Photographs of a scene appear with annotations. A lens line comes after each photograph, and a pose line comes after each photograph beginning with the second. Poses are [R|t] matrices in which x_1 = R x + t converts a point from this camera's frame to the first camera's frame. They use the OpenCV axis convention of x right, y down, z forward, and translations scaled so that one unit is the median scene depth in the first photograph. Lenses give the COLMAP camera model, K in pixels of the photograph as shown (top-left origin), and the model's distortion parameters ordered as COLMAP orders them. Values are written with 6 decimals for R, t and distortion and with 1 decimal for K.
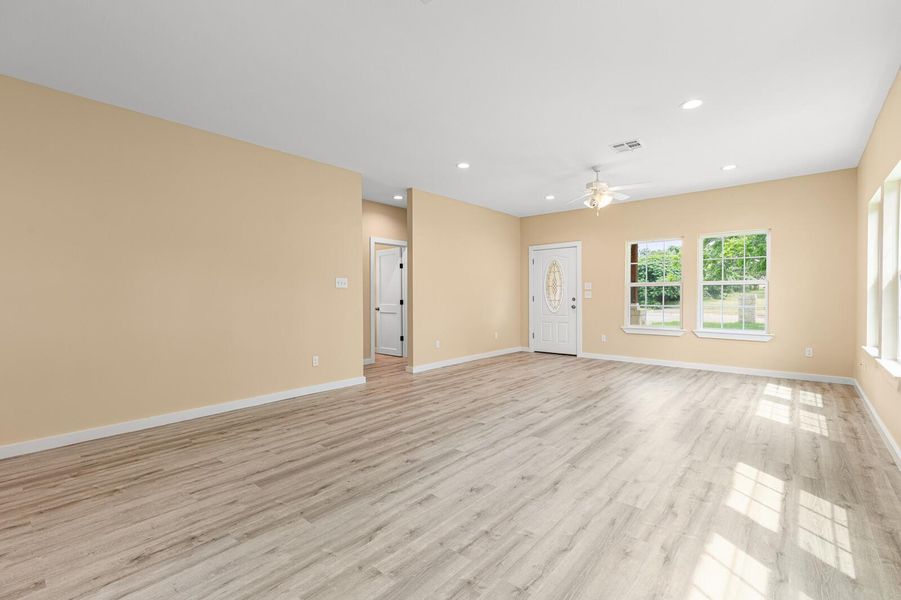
lens RADIAL K [[409.2, 0, 461.6], [0, 409.2, 299.5], [0, 0, 1]] dist [0.002091, 0.000446]
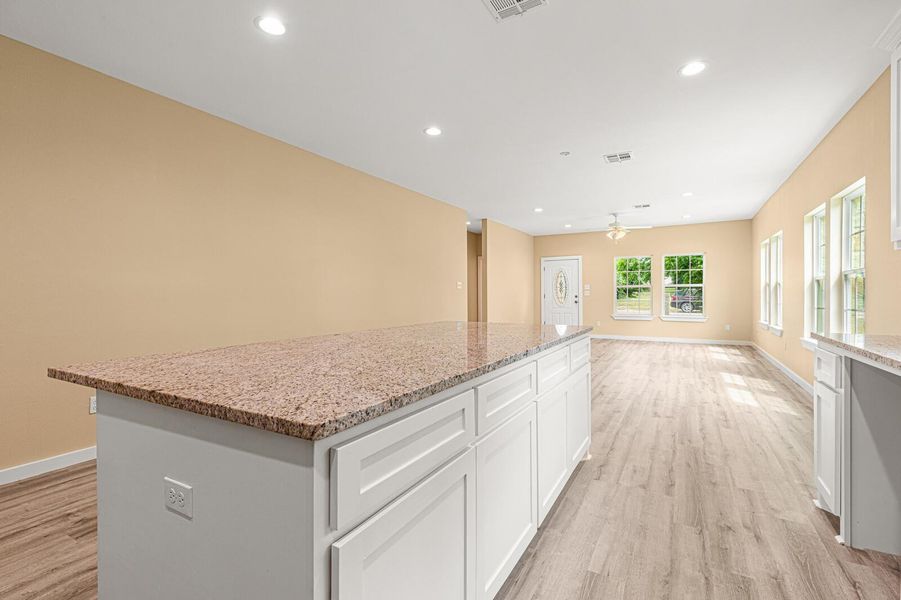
lens RADIAL K [[409.8, 0, 450.5], [0, 409.8, 300.0], [0, 0, 1]] dist [-0.018439, 0.005699]
pose [[0.985178, -0.003062, 0.171505, -0.749221], [0.002812, 0.999995, 0.001701, 0.014868], [-0.171509, -0.001193, 0.985182, -0.596237]]
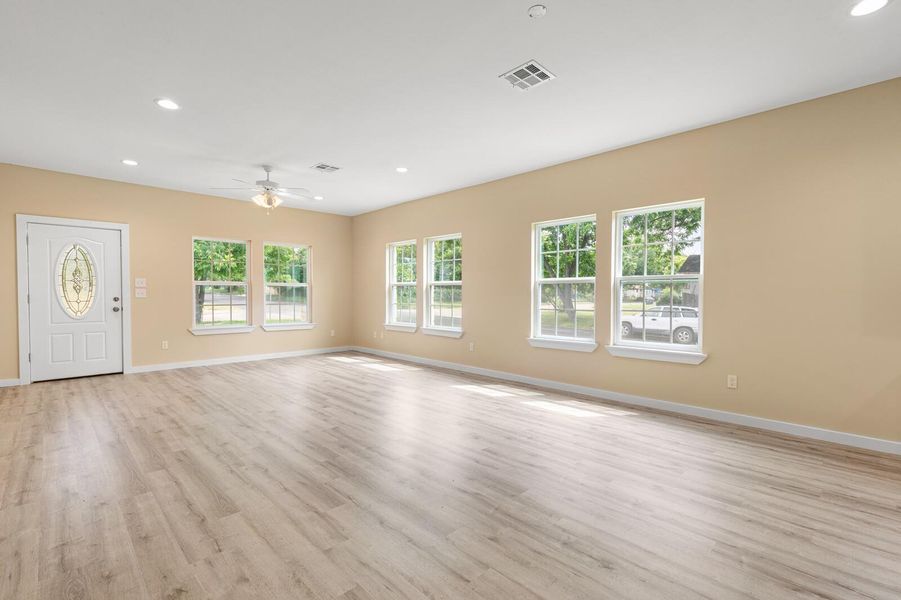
lens RADIAL K [[409.2, 0, 461.6], [0, 409.2, 299.5], [0, 0, 1]] dist [0.002091, 0.000446]
pose [[0.079400, -0.010100, 0.996792, -0.816592], [0.007880, 0.999924, 0.009504, -0.004264], [-0.996812, 0.007100, 0.079473, 0.580425]]
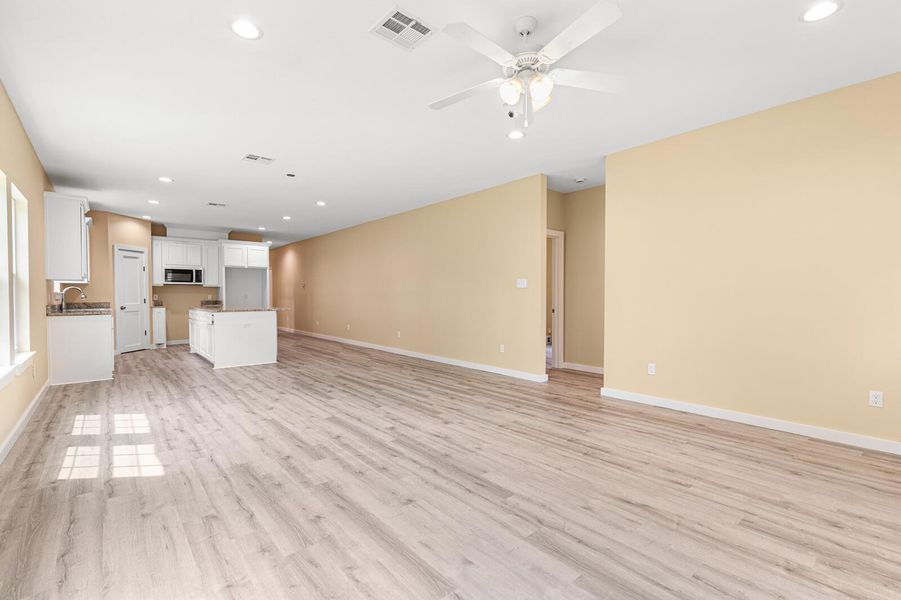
lens RADIAL K [[409.8, 0, 450.5], [0, 409.8, 300.0], [0, 0, 1]] dist [-0.018439, 0.005699]
pose [[-0.175901, 0.014692, -0.984298, 1.049878], [-0.012078, 0.999781, 0.017081, -0.014740], [0.984334, 0.014893, -0.175685, 1.292190]]
